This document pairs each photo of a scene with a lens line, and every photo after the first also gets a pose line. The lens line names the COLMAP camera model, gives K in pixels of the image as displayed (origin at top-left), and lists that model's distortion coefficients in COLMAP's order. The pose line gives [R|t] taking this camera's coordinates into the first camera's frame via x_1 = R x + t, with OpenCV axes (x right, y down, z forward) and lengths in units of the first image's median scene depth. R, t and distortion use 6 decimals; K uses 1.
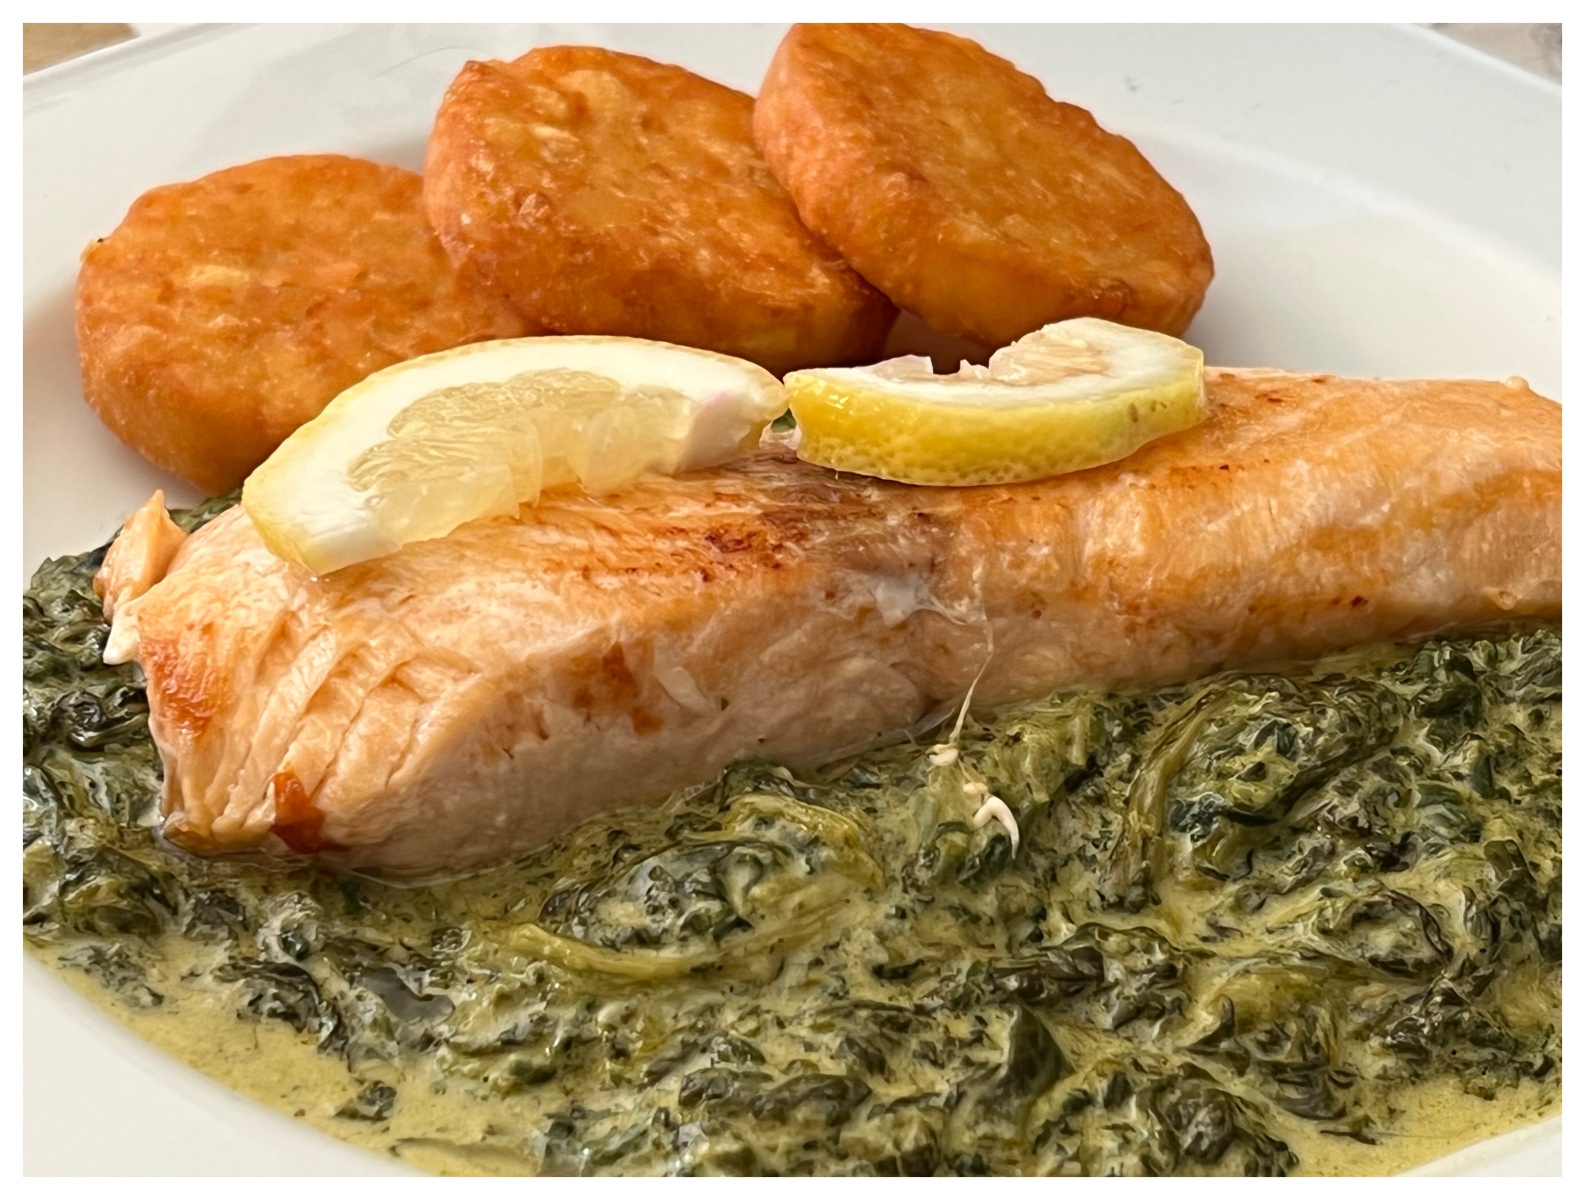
lens RADIAL K [[3697.7, 0, 792.5], [0, 3697.7, 600.0], [0, 0, 1]] dist [0.209160, -0.915810]
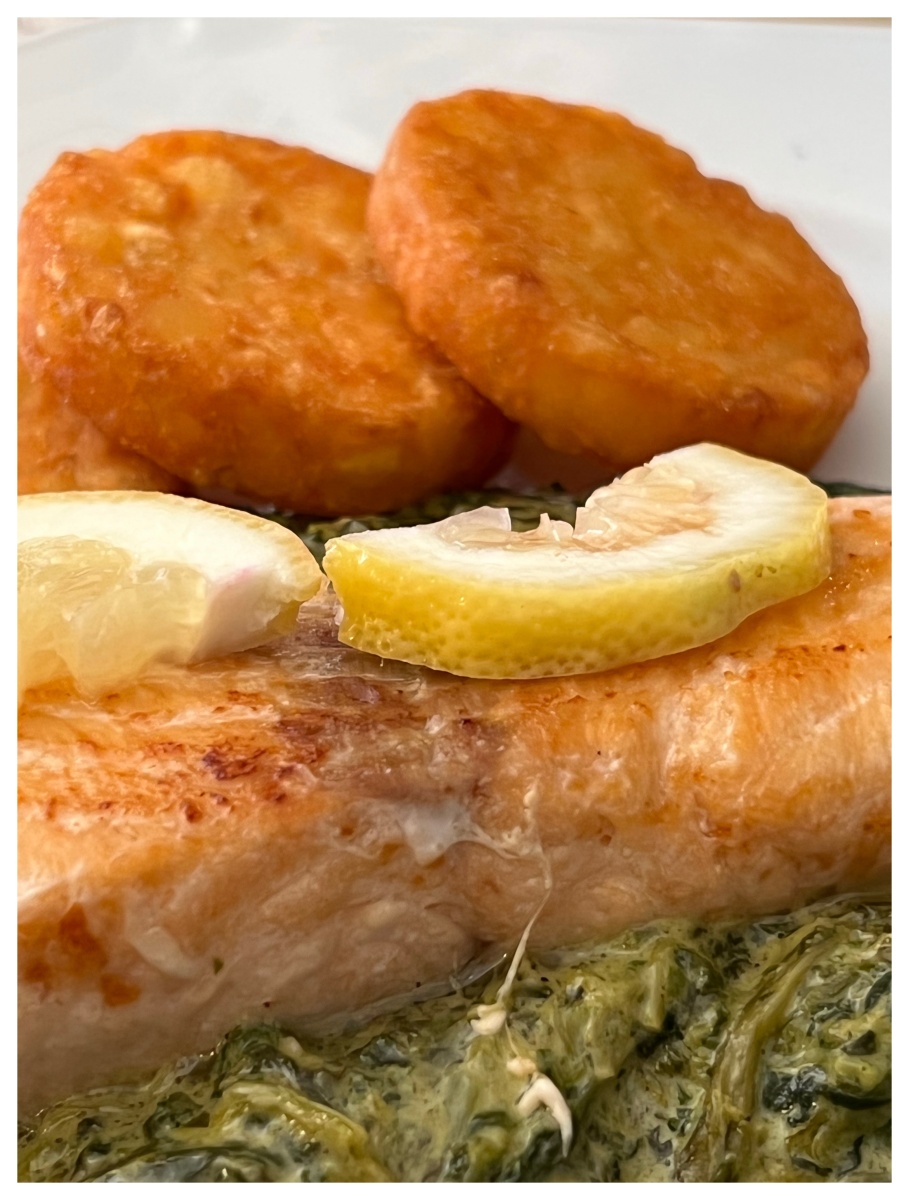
lens RADIAL K [[2799.6, 0, 454.5], [0, 2799.6, 600.0], [0, 0, 1]] dist [0.209160, -0.915810]
pose [[0.996775, -0.004709, -0.080111, 0.082273], [0.008636, 0.998774, 0.048740, -0.081088], [0.079783, -0.049275, 0.995594, 0.362771]]
